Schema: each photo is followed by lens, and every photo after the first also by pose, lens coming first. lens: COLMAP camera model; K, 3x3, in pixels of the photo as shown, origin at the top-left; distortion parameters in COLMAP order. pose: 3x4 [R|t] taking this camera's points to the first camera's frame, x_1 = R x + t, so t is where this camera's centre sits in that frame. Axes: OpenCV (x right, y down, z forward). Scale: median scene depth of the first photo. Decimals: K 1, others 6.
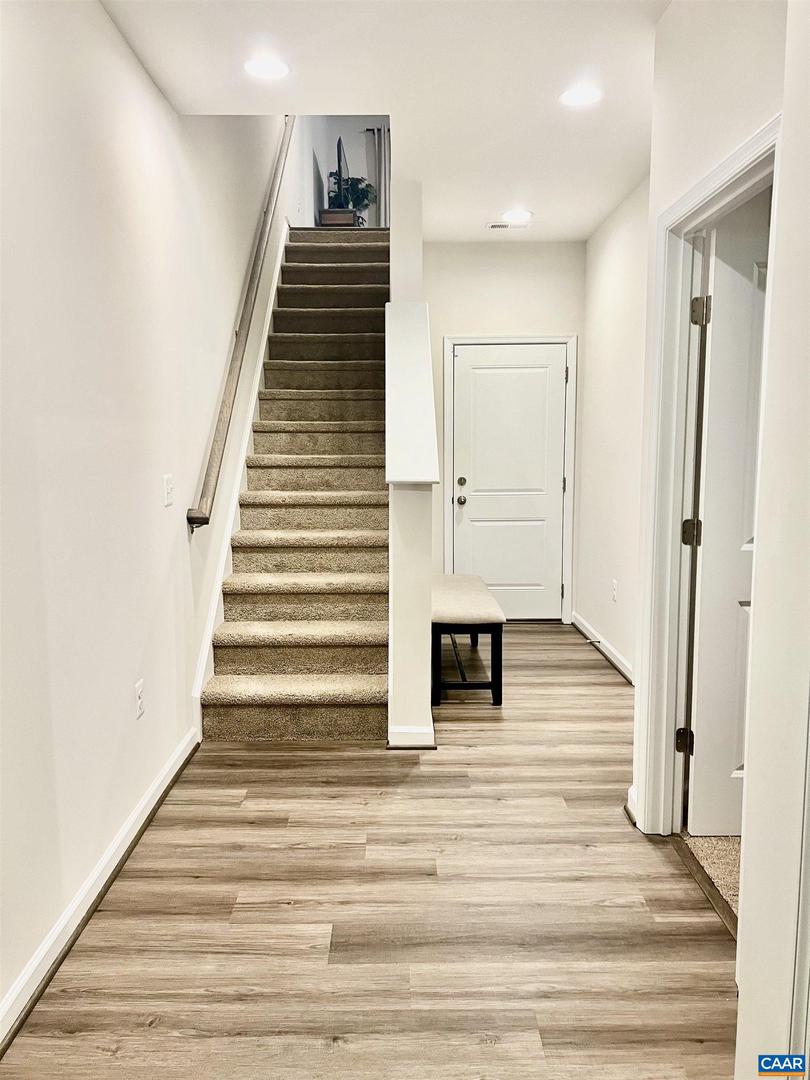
lens RADIAL K [[818.9, 0, 403.7], [0, 818.9, 541.2], [0, 0, 1]] dist [-0.022929, 0.029843]
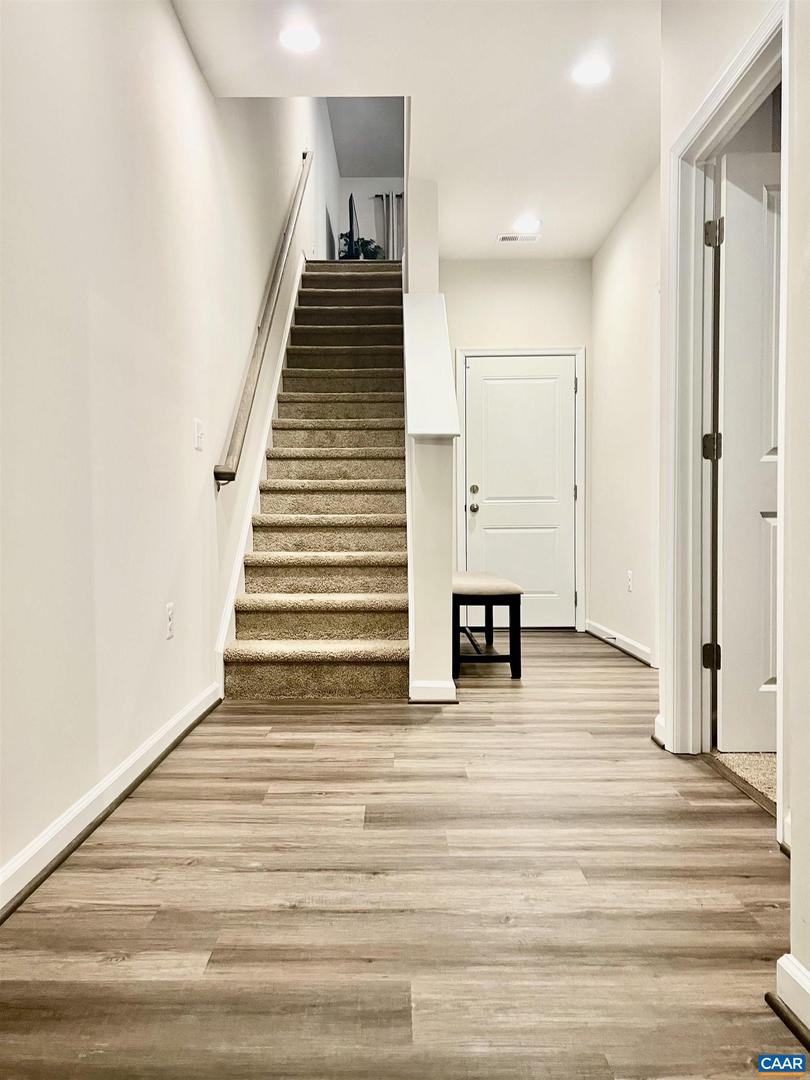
lens RADIAL K [[818.9, 0, 392.4], [0, 818.9, 561.0], [0, 0, 1]] dist [-0.022929, 0.029843]
pose [[0.999879, -0.001431, -0.015474, -0.027600], [0.000099, 0.996316, -0.085754, 0.185401], [0.015540, 0.085742, 0.996196, -0.012645]]
